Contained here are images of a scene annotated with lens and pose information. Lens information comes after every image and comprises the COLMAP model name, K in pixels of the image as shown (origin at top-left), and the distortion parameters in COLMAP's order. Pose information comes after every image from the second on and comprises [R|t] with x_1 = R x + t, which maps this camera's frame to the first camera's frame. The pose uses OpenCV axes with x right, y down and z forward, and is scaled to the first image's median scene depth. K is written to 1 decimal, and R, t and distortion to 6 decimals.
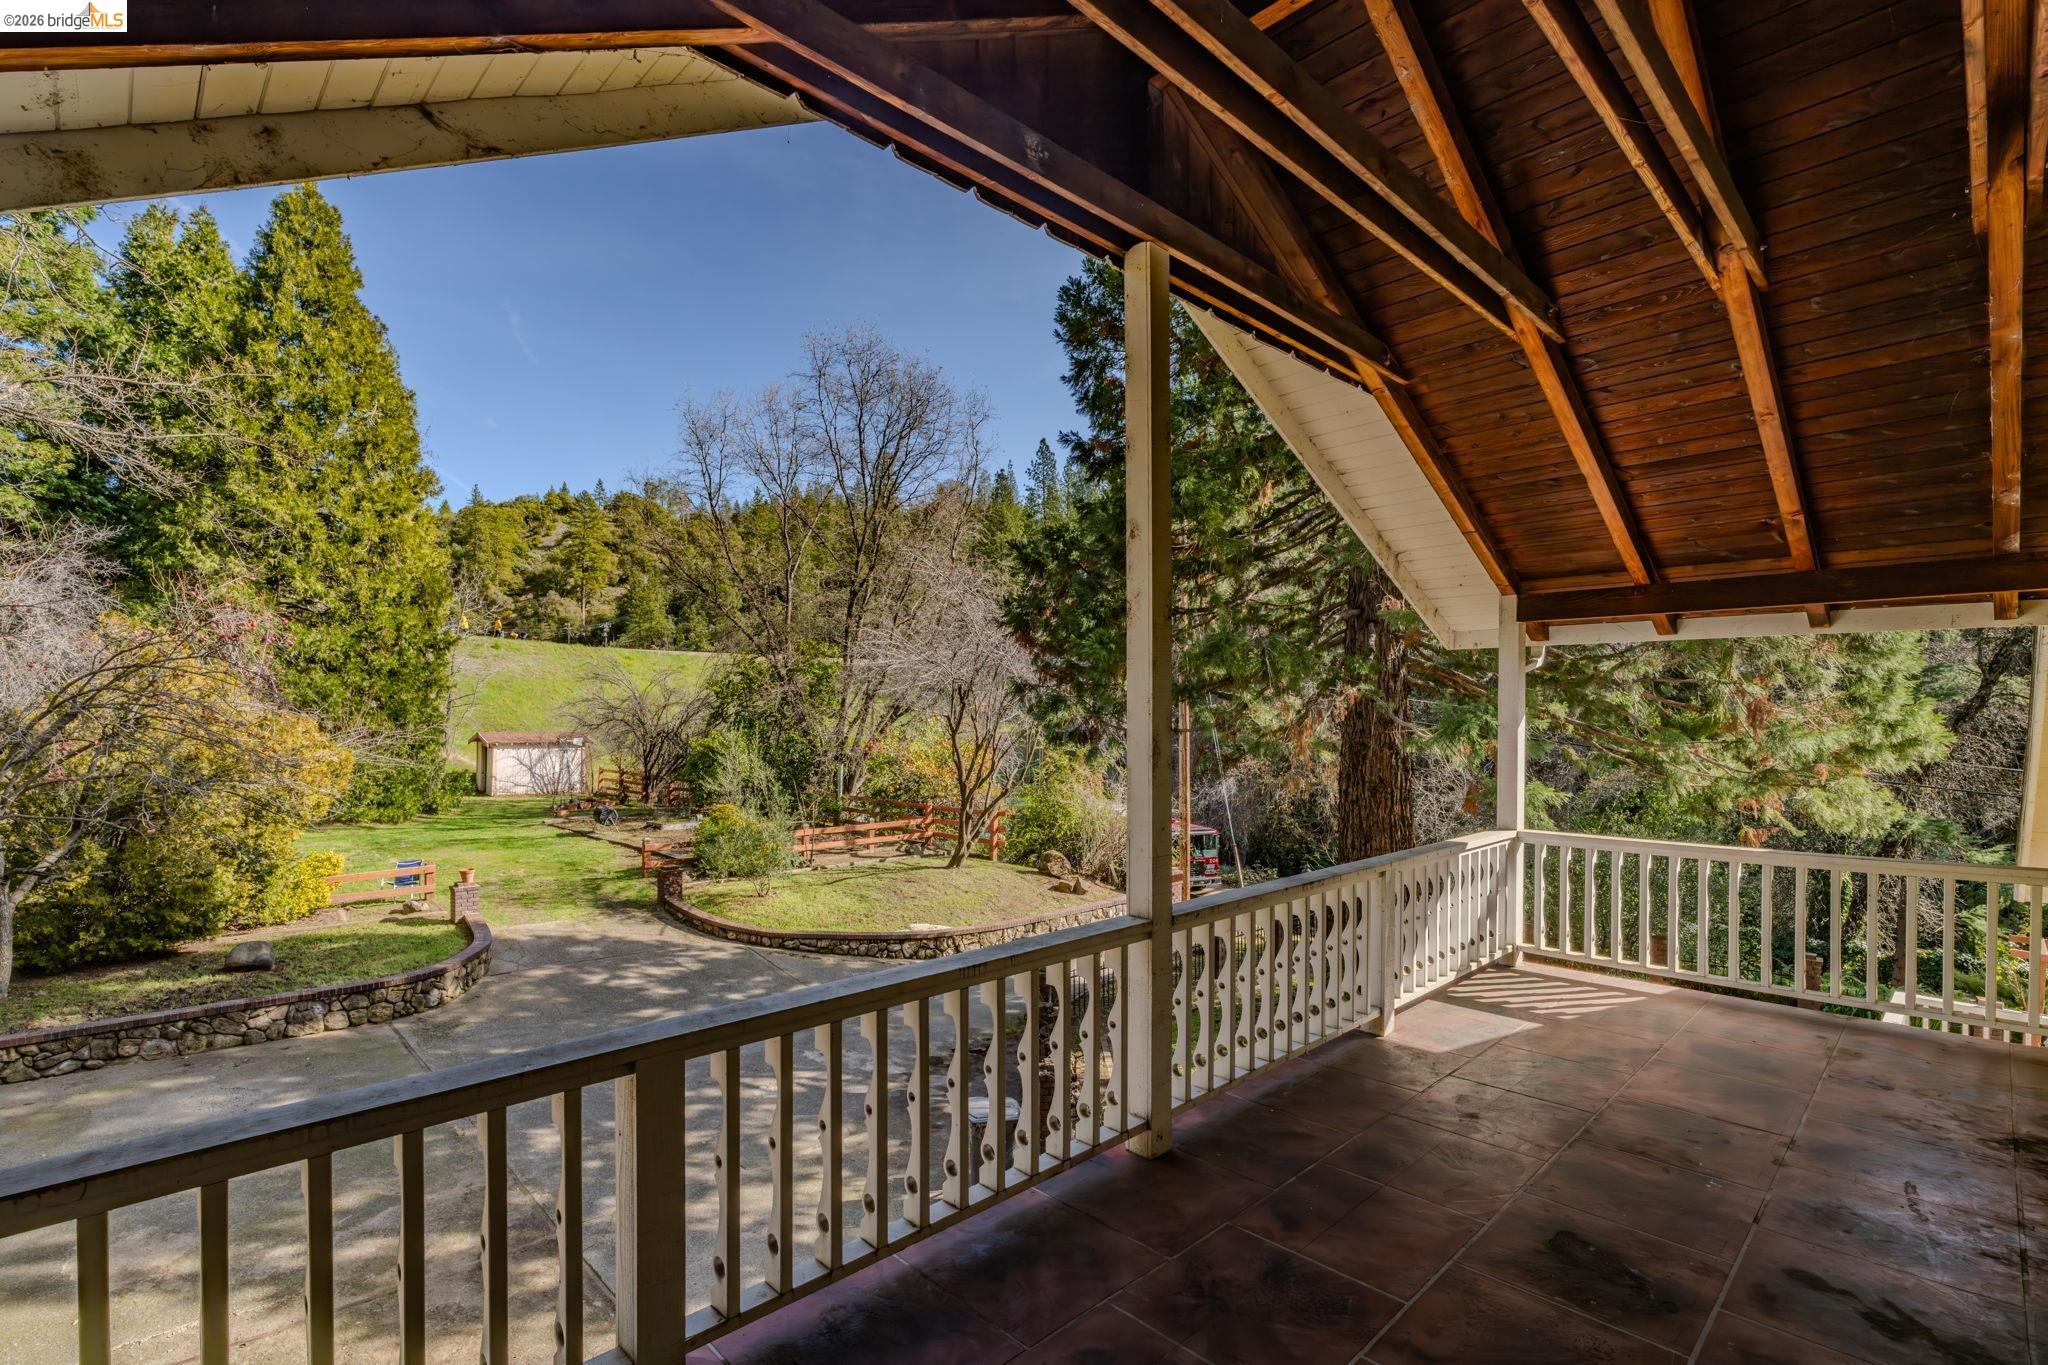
lens RADIAL K [[965.0, 0, 1022.3], [0, 965.0, 692.8], [0, 0, 1]] dist [-0.004977, -0.000502]
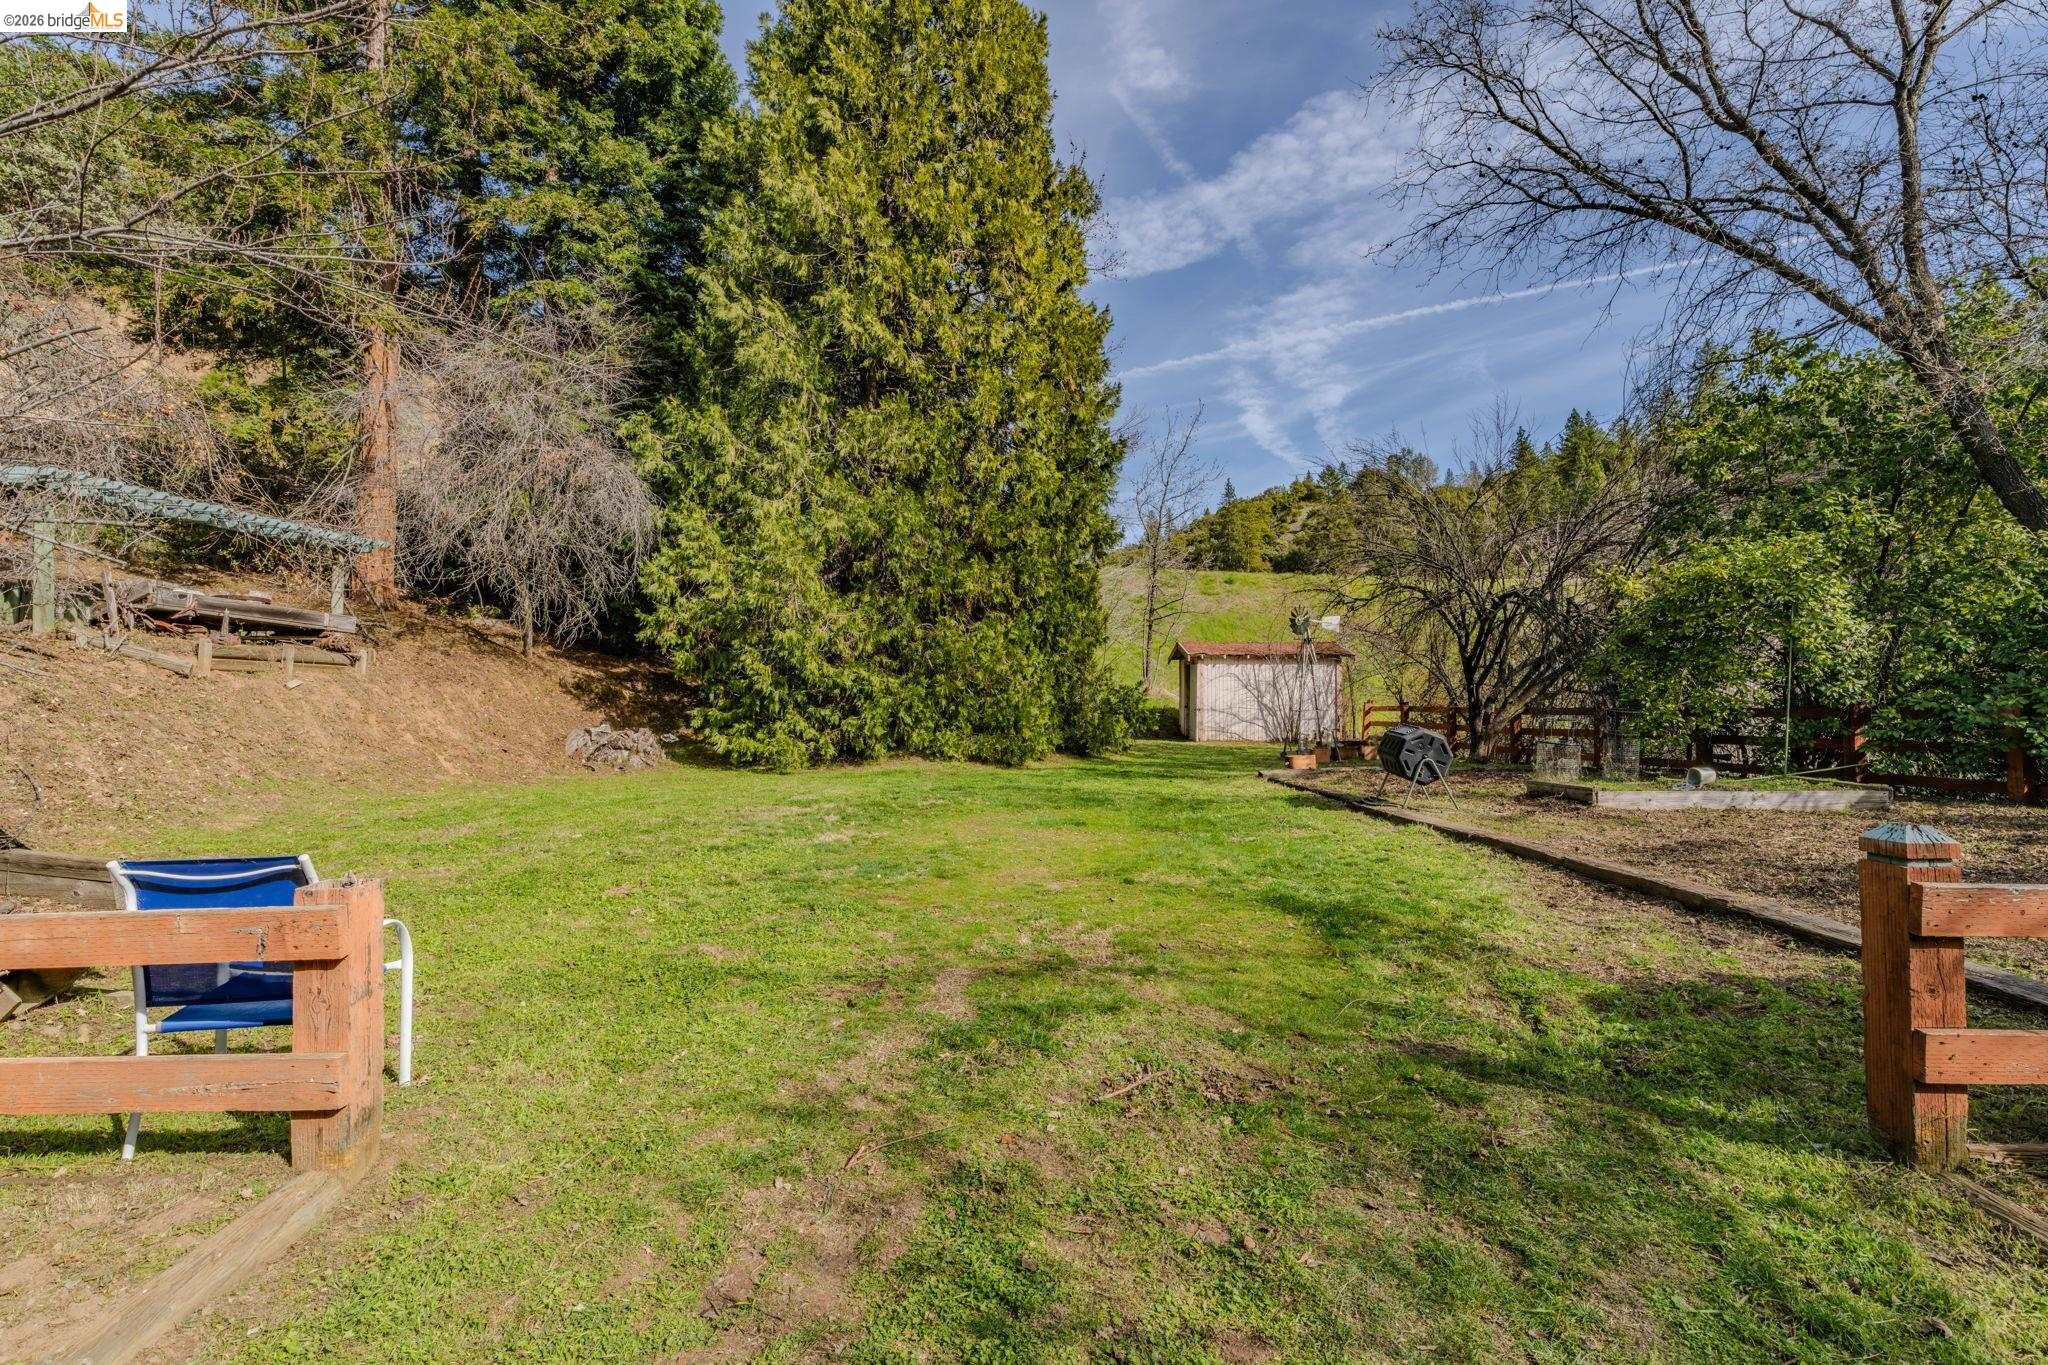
lens RADIAL K [[946.6, 0, 1031.6], [0, 946.6, 699.2], [0, 0, 1]] dist [-0.004021, -0.000070]
pose [[0.743112, -0.010749, -0.669081, -0.043775], [0.018172, 0.999826, 0.004120, 0.014791], [0.668921, -0.015221, 0.743178, 0.093880]]
